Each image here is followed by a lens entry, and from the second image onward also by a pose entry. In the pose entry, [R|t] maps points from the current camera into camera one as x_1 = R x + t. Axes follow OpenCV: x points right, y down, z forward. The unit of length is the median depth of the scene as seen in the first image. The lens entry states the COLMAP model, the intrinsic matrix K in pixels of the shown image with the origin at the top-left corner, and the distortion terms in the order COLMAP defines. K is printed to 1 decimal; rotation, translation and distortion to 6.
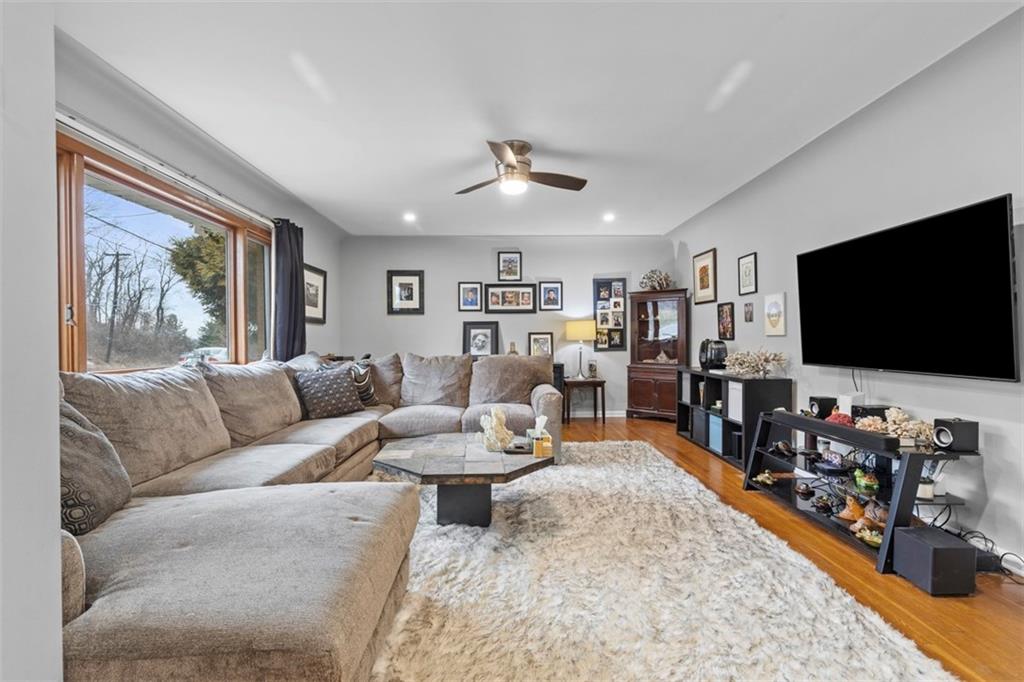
lens RADIAL K [[467.0, 0, 515.4], [0, 467.0, 342.2], [0, 0, 1]] dist [0.012156, -0.000943]
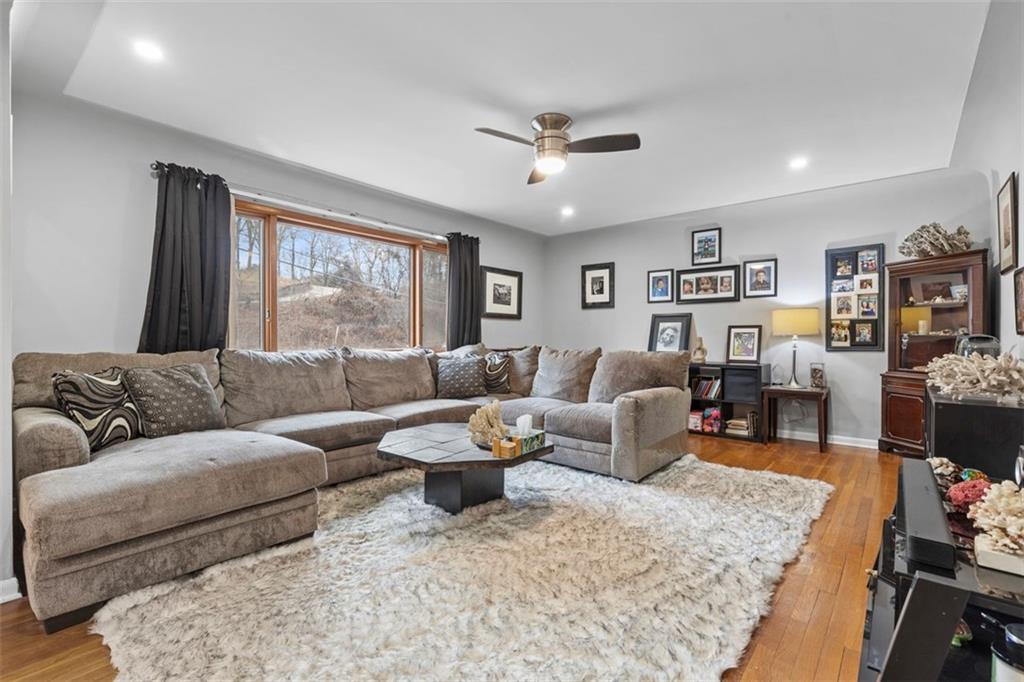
lens RADIAL K [[467.0, 0, 509.8], [0, 467.0, 342.7], [0, 0, 1]] dist [0.012156, -0.000943]
pose [[0.741764, 0.016235, -0.670465, 0.294802], [-0.010767, 0.999866, 0.012300, 0.002855], [0.670575, -0.001905, 0.741840, 0.139573]]
